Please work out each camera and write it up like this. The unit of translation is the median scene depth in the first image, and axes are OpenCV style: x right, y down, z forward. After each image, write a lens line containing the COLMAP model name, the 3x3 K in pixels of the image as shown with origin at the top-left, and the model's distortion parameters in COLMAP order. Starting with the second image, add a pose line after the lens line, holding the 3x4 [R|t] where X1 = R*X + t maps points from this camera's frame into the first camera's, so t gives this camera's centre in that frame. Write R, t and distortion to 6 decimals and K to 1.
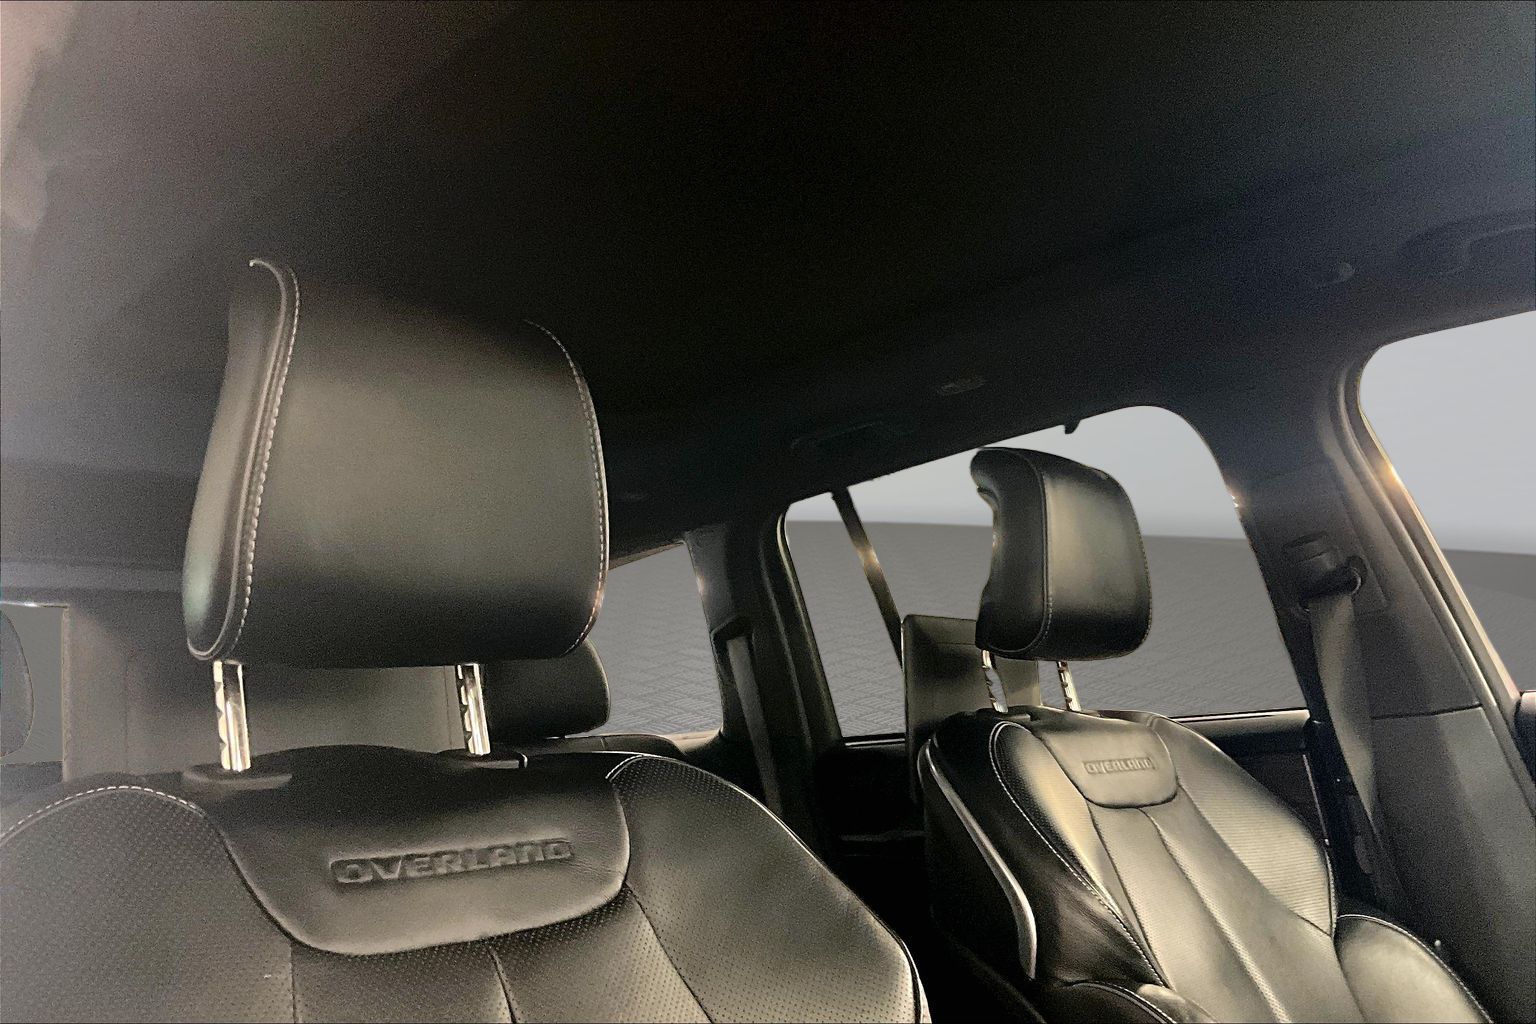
lens RADIAL K [[1236.3, 0, 815.9], [0, 1236.3, 511.8], [0, 0, 1]] dist [0.125092, -0.239777]
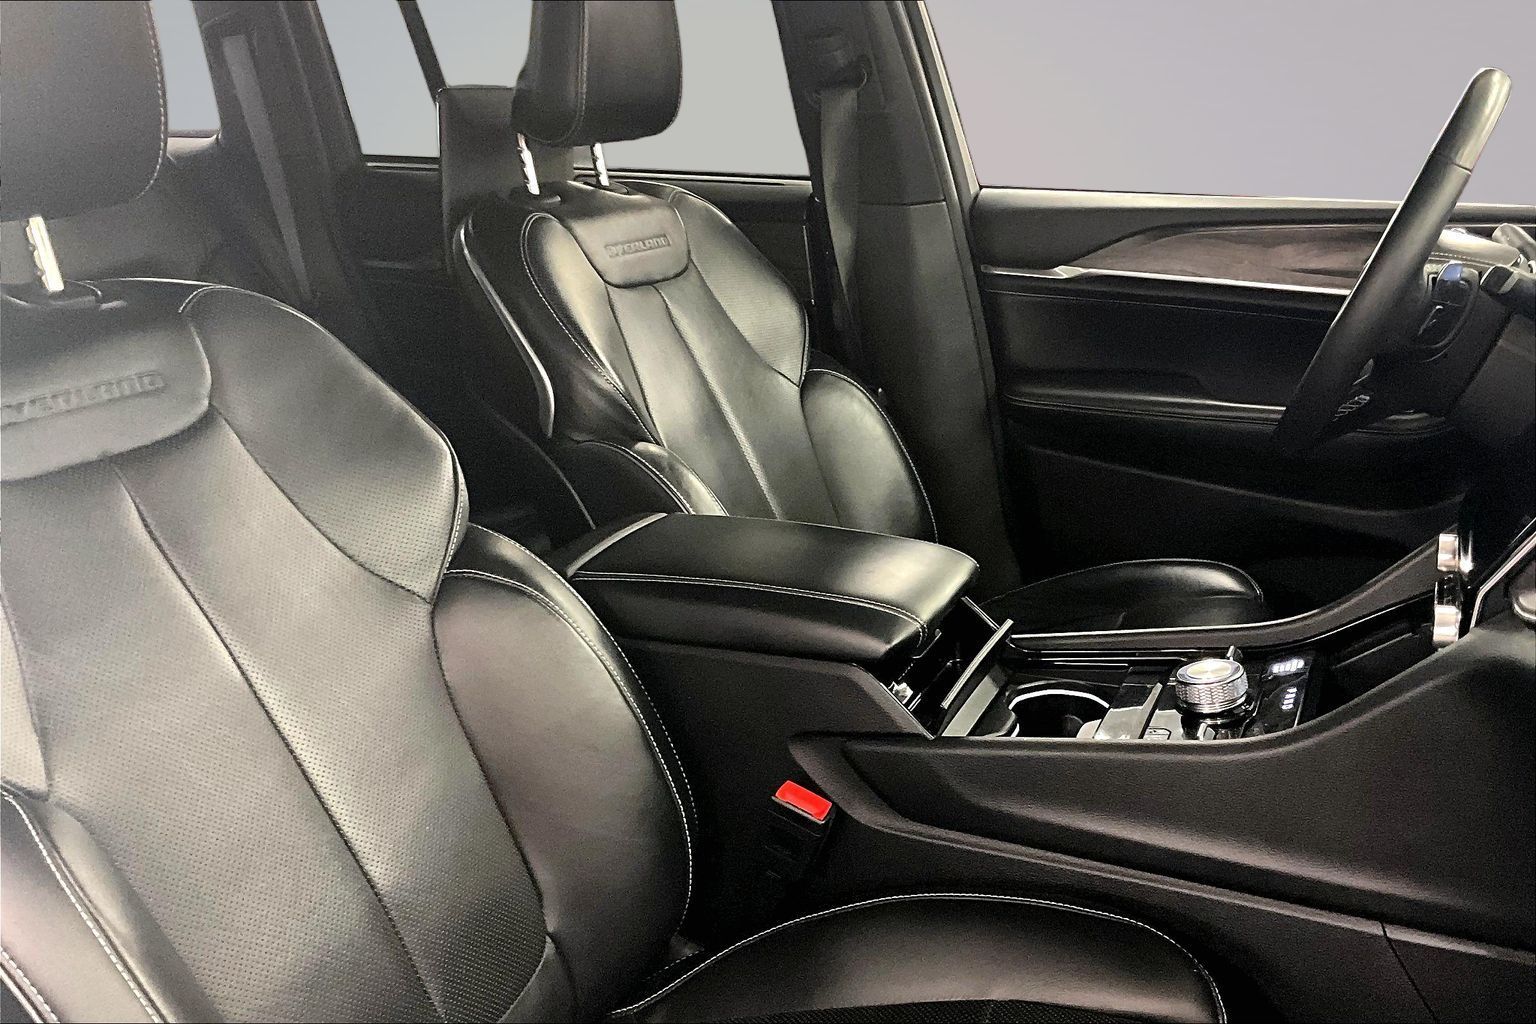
lens RADIAL K [[1288.1, 0, 768.0], [0, 1288.1, 512.0], [0, 0, 1]] dist [0.005333, -0.000136]
pose [[0.948576, -0.031253, 0.315002, -0.015817], [-0.109994, 0.900563, 0.420579, -0.081181], [-0.296823, -0.433600, 0.850816, -0.113518]]
